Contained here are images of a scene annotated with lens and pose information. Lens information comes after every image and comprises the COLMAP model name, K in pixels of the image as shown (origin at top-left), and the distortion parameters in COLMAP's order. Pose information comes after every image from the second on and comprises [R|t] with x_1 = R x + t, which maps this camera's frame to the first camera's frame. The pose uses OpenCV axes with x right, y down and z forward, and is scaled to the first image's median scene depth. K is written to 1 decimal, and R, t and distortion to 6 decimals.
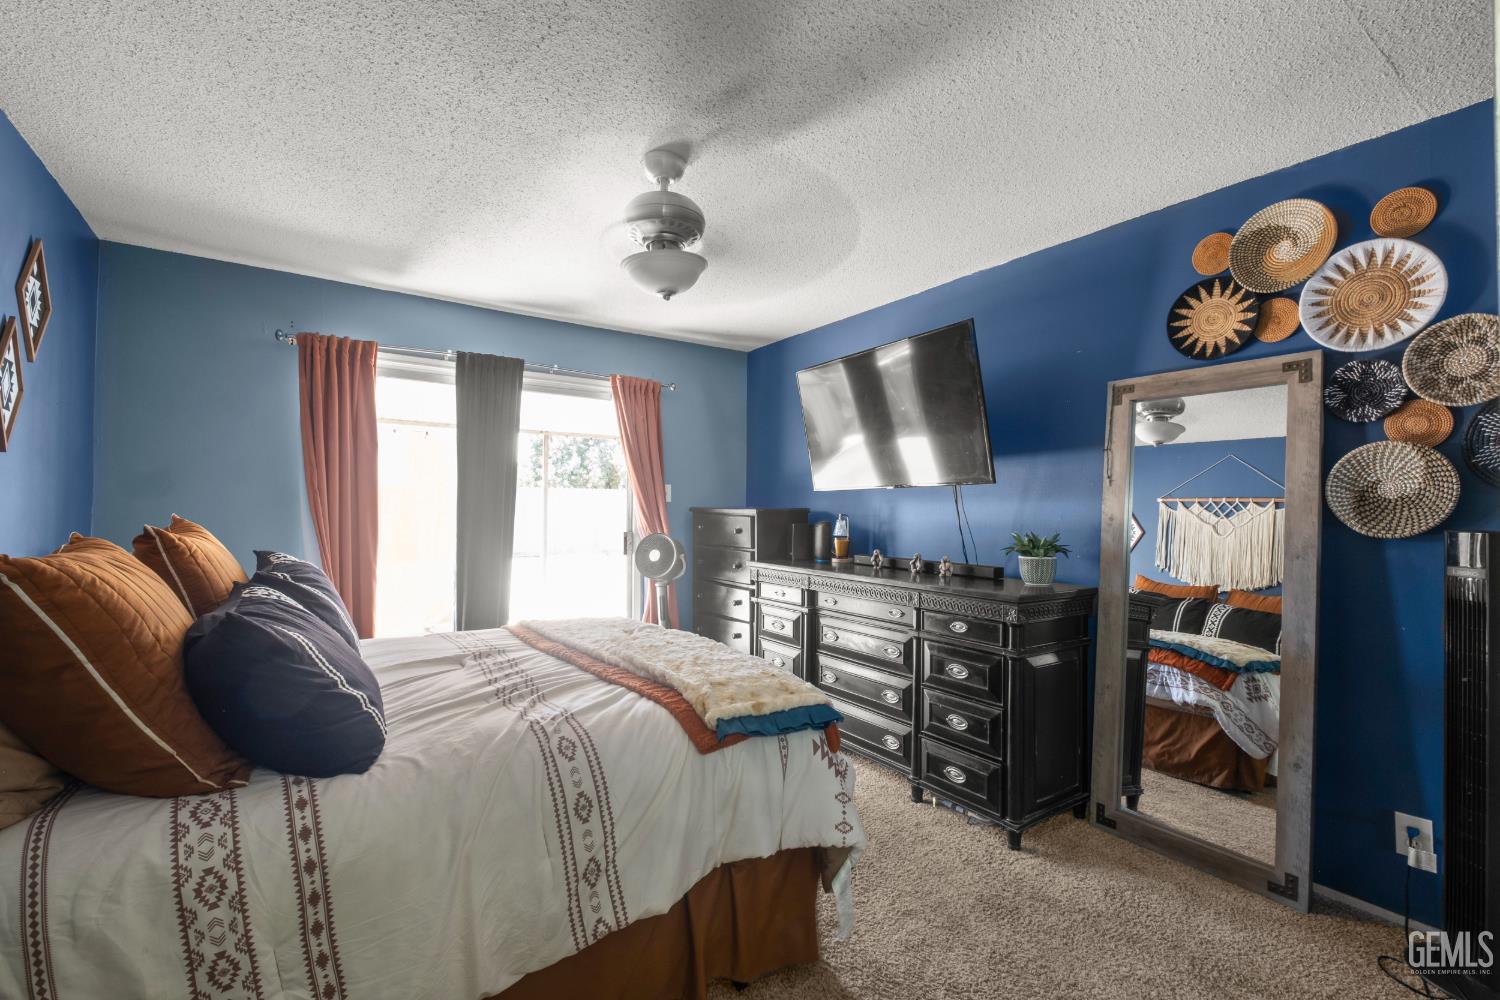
lens RADIAL K [[666.9, 0, 748.7], [0, 666.9, 496.1], [0, 0, 1]] dist [0.003570, -0.000711]
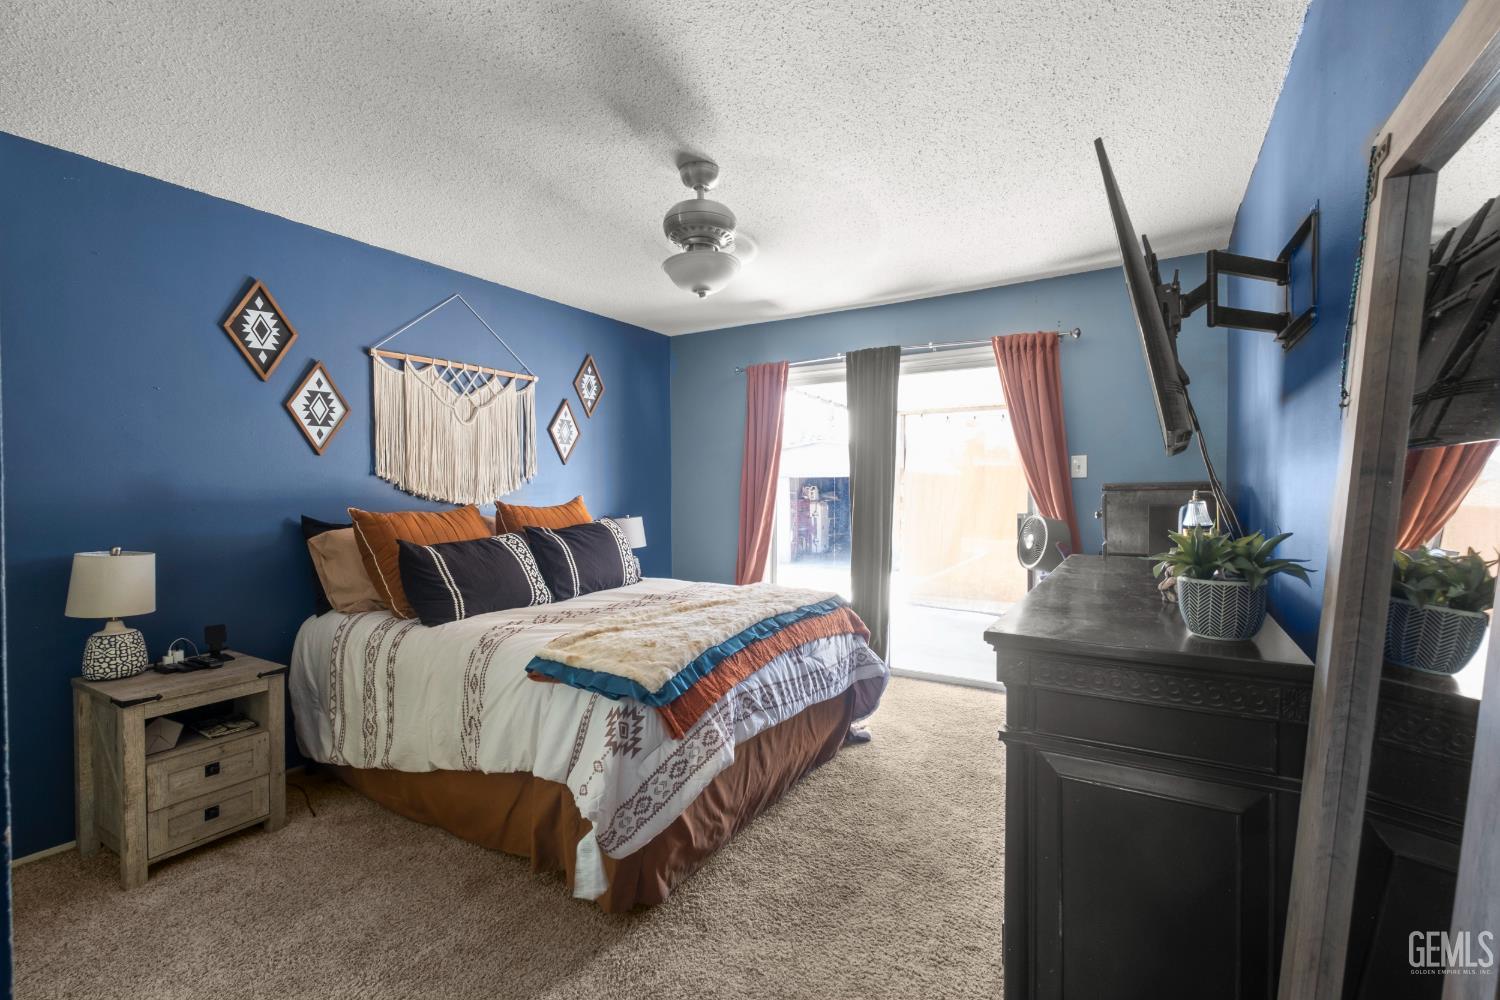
lens RADIAL K [[666.9, 0, 750.8], [0, 666.9, 490.7], [0, 0, 1]] dist [0.003570, -0.000711]
pose [[0.405726, -0.008384, -0.913956, 0.571805], [0.030306, 0.999531, 0.004285, 0.012958], [0.913492, -0.029437, 0.405790, 0.388942]]
